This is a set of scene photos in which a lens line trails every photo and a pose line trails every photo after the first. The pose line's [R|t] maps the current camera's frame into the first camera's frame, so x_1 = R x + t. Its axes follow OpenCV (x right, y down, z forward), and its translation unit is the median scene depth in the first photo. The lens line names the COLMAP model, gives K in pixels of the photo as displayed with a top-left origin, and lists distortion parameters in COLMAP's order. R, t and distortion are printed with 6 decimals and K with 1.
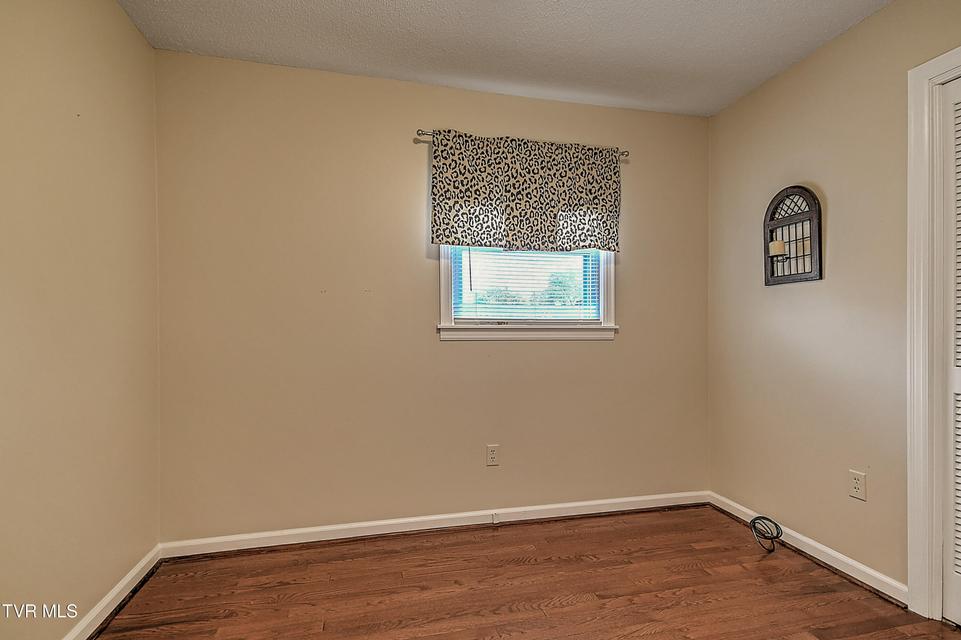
lens RADIAL K [[455.0, 0, 488.9], [0, 455.0, 333.3], [0, 0, 1]] dist [0.019225, -0.005156]
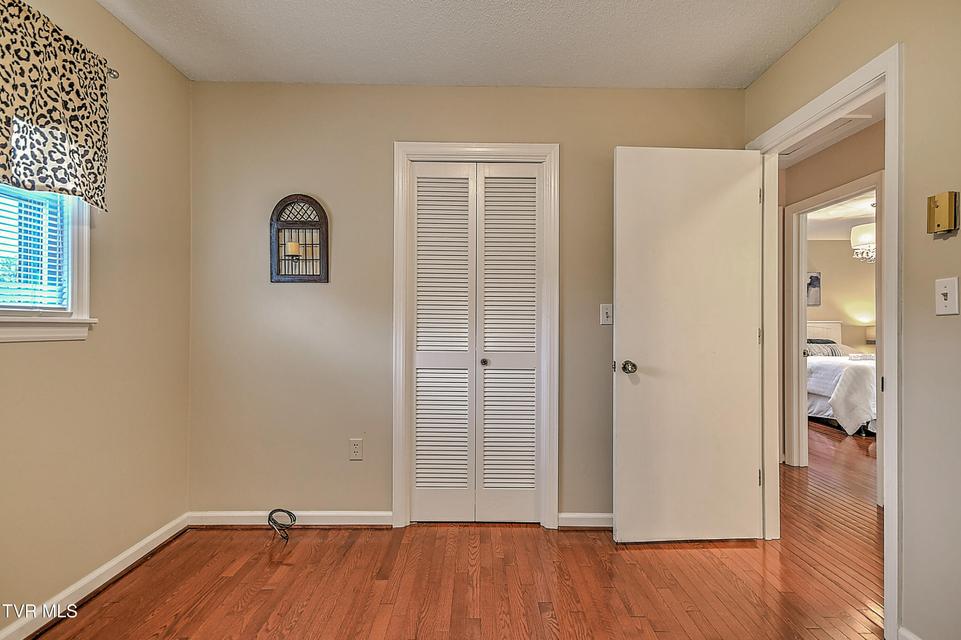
lens RADIAL K [[455.0, 0, 481.1], [0, 455.0, 320.8], [0, 0, 1]] dist [0.019225, -0.005156]
pose [[0.228223, 0.010933, 0.973548, -0.272763], [0.000034, 0.999937, -0.011237, -0.006291], [-0.973609, 0.002597, 0.228208, 0.309836]]
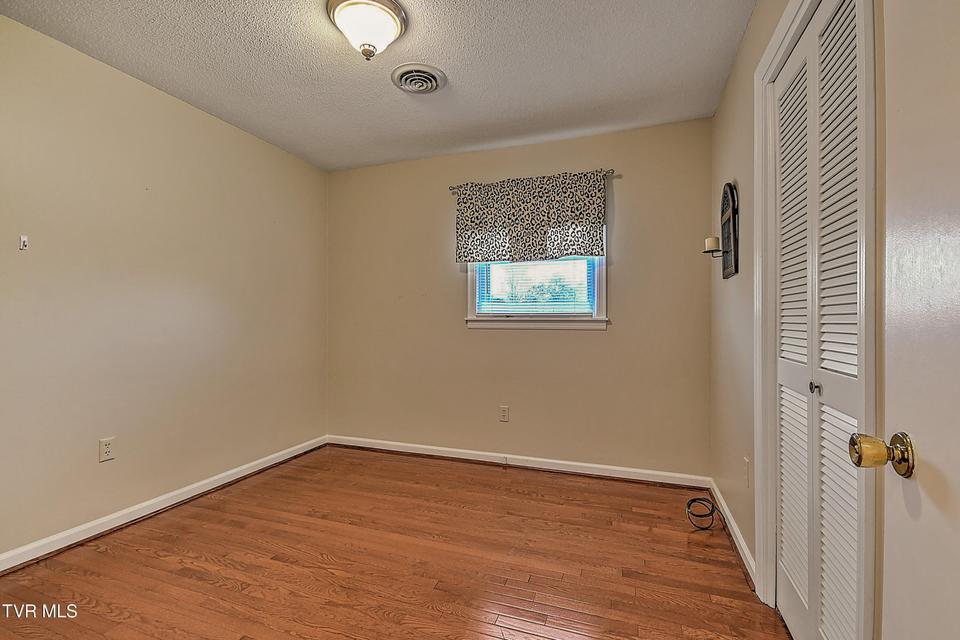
lens RADIAL K [[423.3, 0, 492.6], [0, 423.3, 324.4], [0, 0, 1]] dist [0.001732, 0.000107]
pose [[0.845229, 0.005754, -0.534373, 0.665143], [-0.007719, 0.999969, -0.001441, 0.003587], [0.534348, 0.005343, 0.845248, -0.085940]]
